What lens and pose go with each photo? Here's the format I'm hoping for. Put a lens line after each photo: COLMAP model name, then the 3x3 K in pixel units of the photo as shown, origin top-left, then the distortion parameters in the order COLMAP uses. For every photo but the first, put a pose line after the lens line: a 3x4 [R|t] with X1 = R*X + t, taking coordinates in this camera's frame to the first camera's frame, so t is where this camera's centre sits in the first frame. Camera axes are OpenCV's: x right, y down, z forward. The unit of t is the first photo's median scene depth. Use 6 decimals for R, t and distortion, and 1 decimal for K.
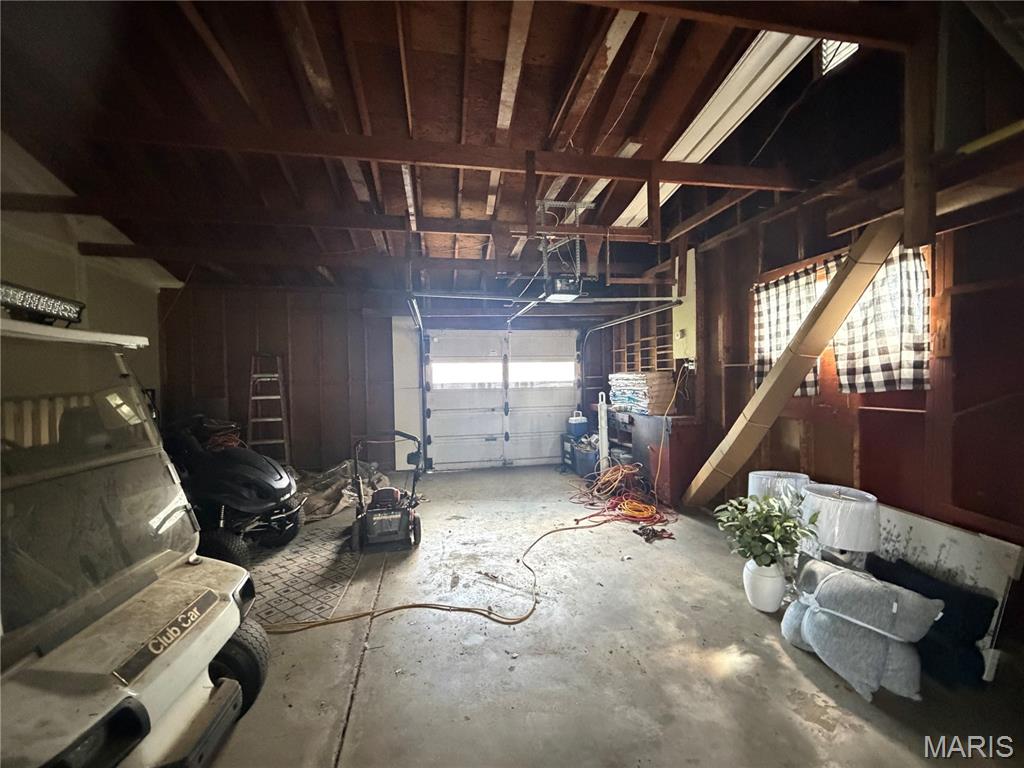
lens RADIAL K [[407.1, 0, 509.6], [0, 407.1, 382.8], [0, 0, 1]] dist [0.001727, -0.001116]
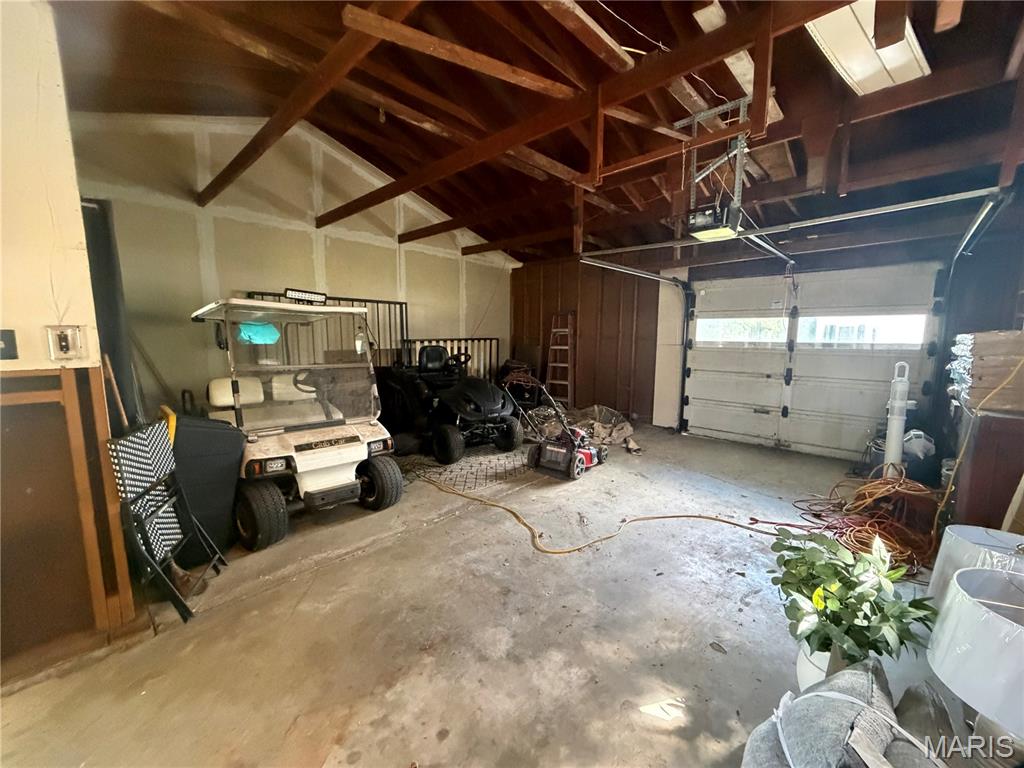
lens RADIAL K [[407.1, 0, 511.4], [0, 407.1, 384.5], [0, 0, 1]] dist [0.001727, -0.001116]
pose [[0.586229, 0.119368, -0.801303, 0.340967], [-0.029644, 0.991584, 0.126027, -0.004288], [0.809603, -0.050127, 0.584834, 0.122180]]
